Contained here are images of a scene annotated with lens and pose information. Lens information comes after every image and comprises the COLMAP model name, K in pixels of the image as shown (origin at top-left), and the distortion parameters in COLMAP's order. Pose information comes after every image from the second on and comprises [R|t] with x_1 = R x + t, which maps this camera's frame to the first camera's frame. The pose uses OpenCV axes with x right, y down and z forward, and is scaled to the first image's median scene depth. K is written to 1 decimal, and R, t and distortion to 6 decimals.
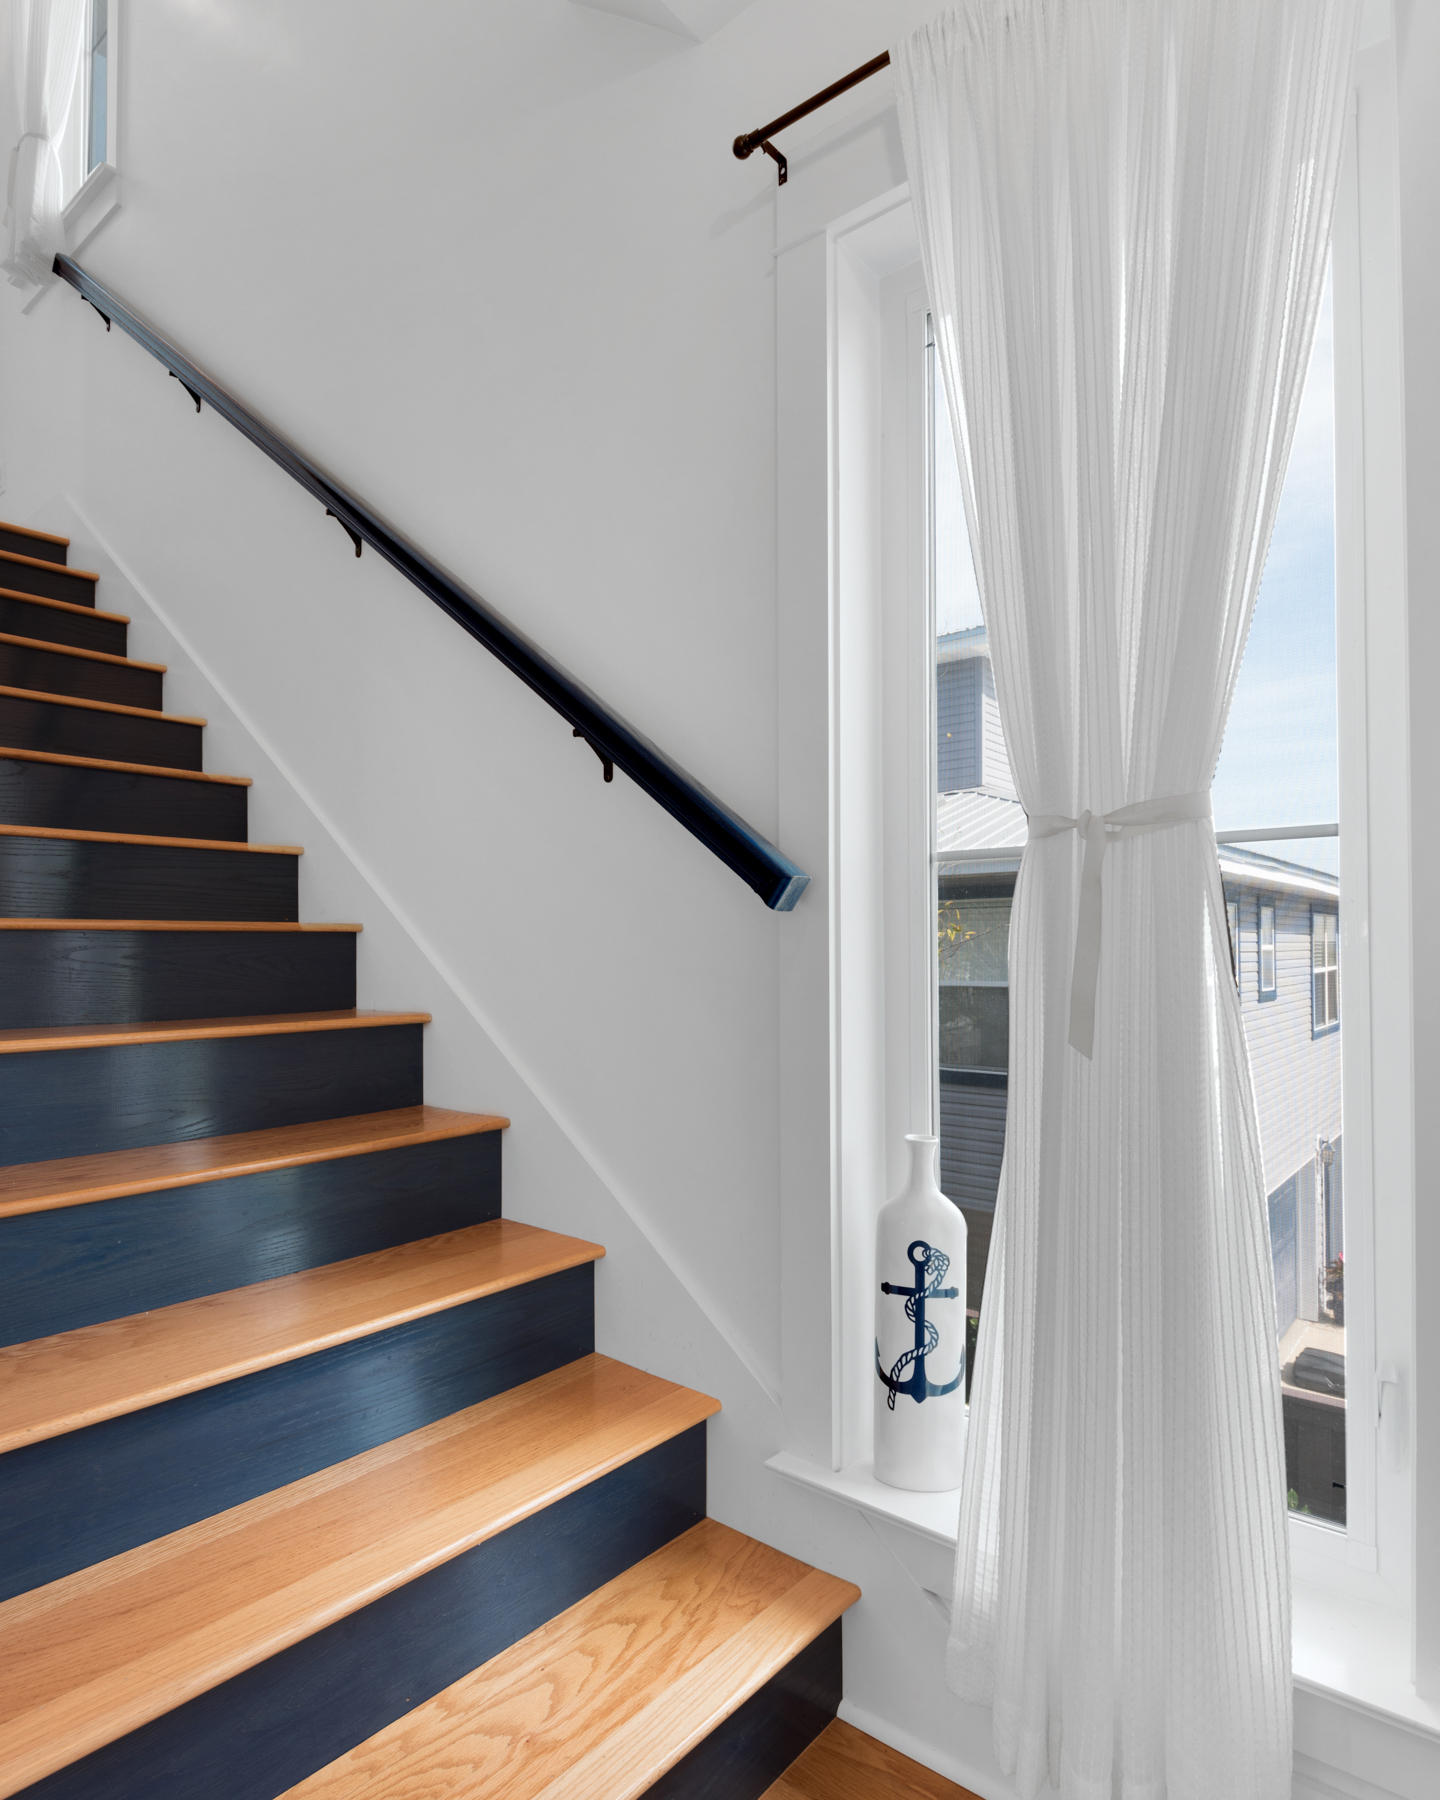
lens RADIAL K [[1038.4, 0, 720.0], [0, 1038.4, 900.0], [0, 0, 1]] dist [0.000756, 0.000150]
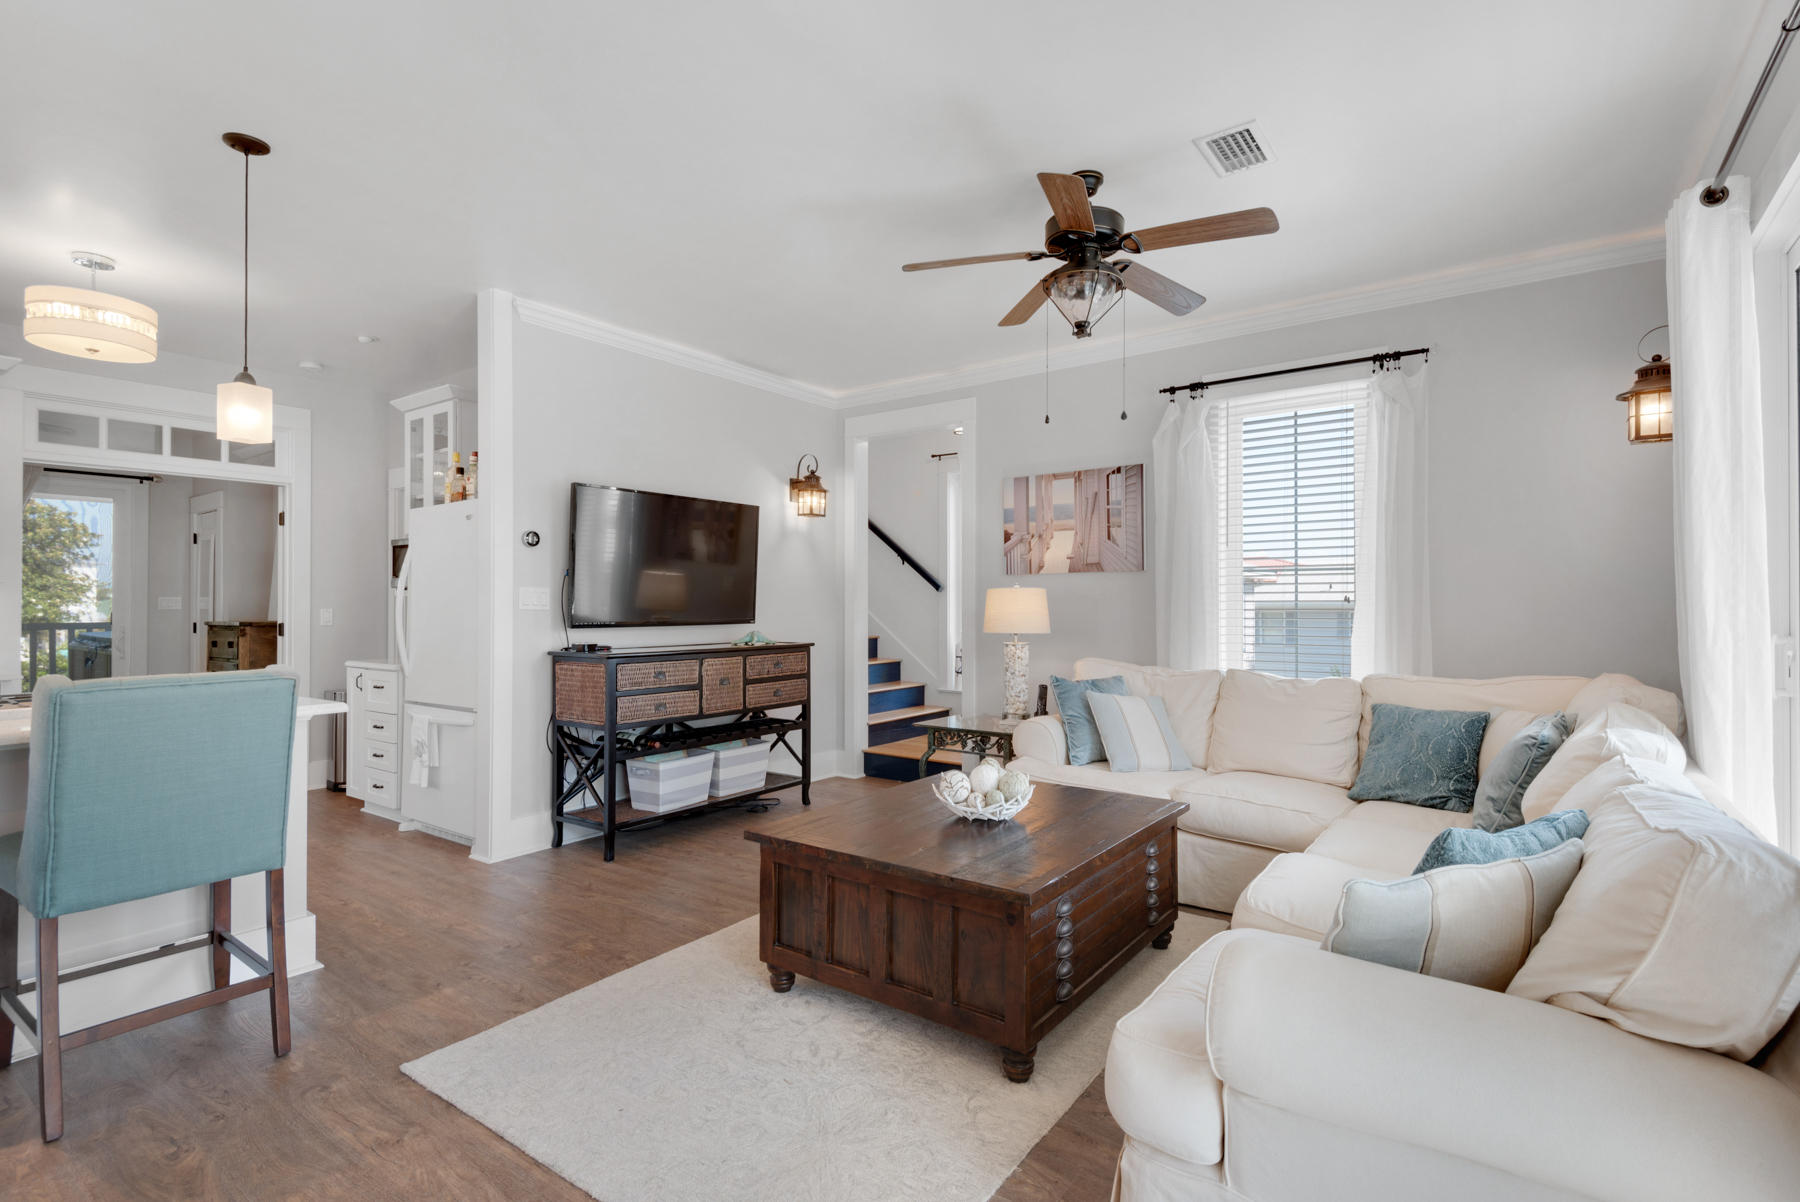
lens RADIAL K [[861.3, 0, 900.0], [0, 861.3, 601.0], [0, 0, 1]] dist [0.012780, -0.000900]
pose [[0.999061, 0.001556, 0.043293, -0.370992], [-0.003359, 0.999128, 0.041615, -0.138852], [-0.043191, -0.041721, 0.998195, -3.805575]]
